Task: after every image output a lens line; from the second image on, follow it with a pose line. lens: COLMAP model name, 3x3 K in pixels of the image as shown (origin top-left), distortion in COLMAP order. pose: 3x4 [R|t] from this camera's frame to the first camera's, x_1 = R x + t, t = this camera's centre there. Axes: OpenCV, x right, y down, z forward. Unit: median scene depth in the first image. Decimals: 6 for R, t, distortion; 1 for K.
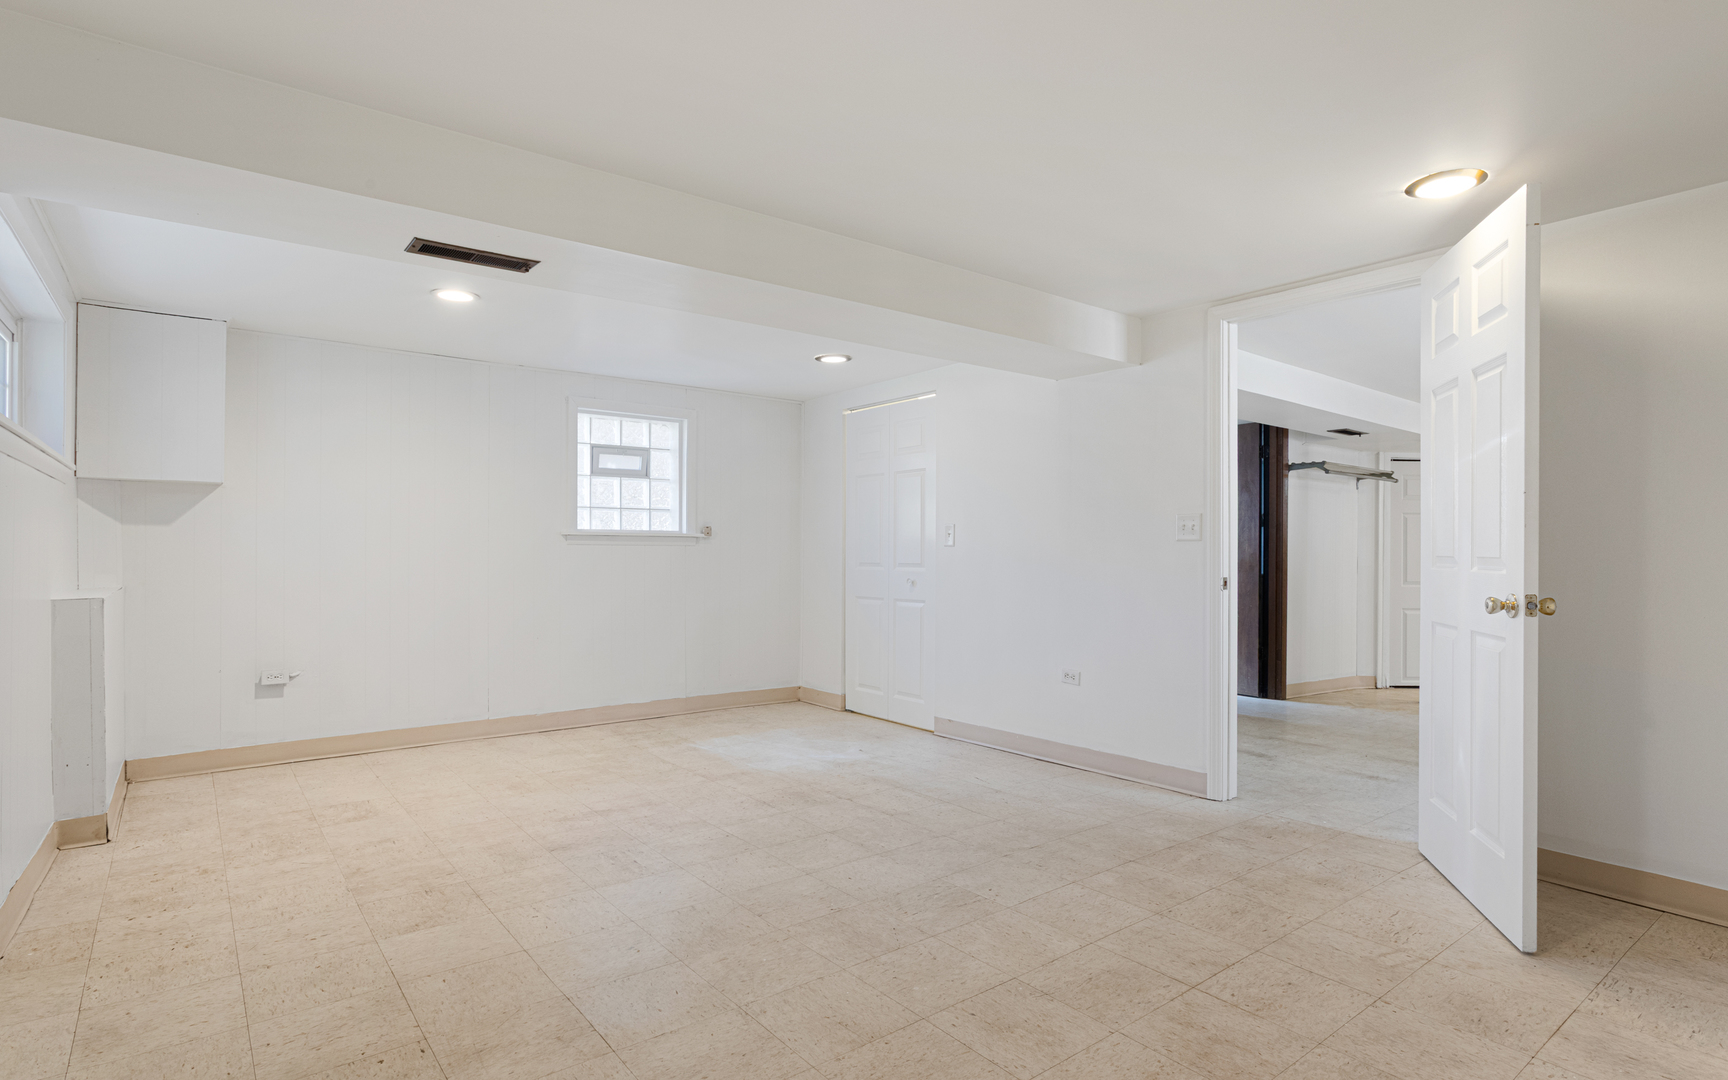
lens RADIAL K [[870.8, 0, 864.0], [0, 870.8, 540.0], [0, 0, 1]] dist [-0.015069, 0.000555]
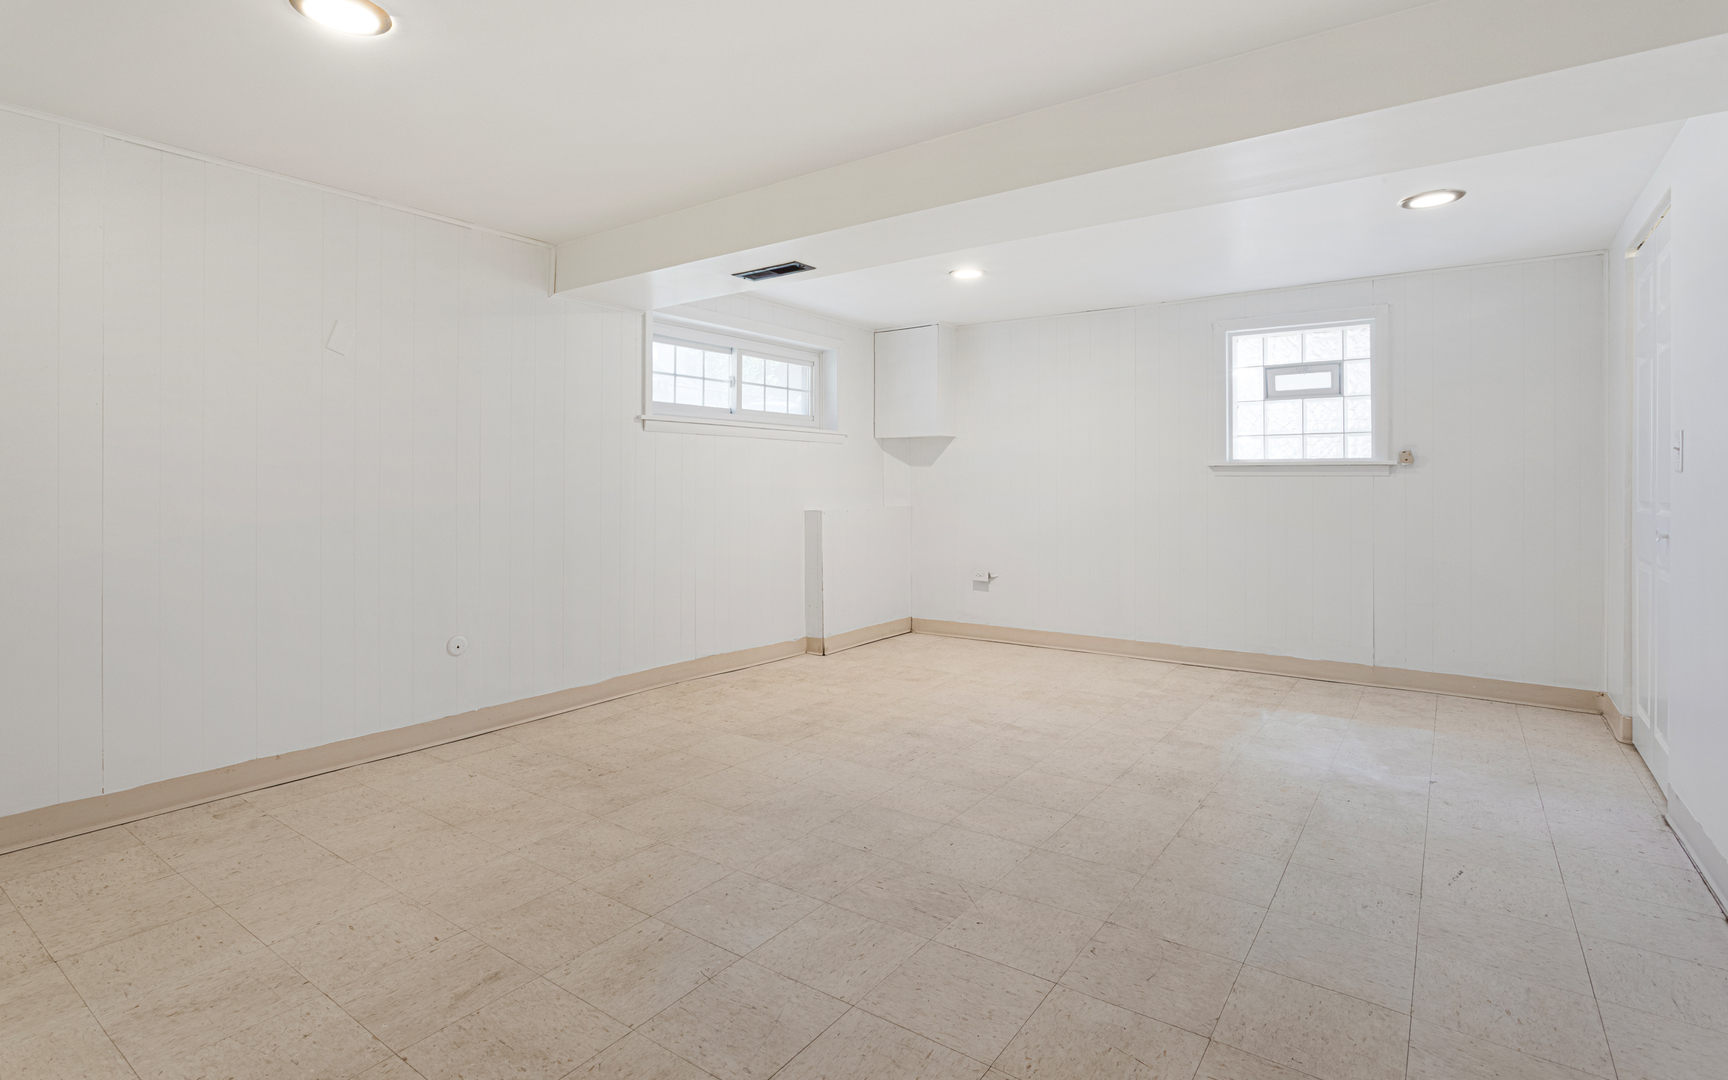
lens RADIAL K [[832.3, 0, 863.7], [0, 832.3, 482.7], [0, 0, 1]] dist [-0.015106, 0.000225]
pose [[0.289078, -0.002206, -0.957303, 0.540824], [0.011940, 0.999928, 0.001302, 0.008340], [0.957231, -0.011807, 0.289084, 0.461674]]
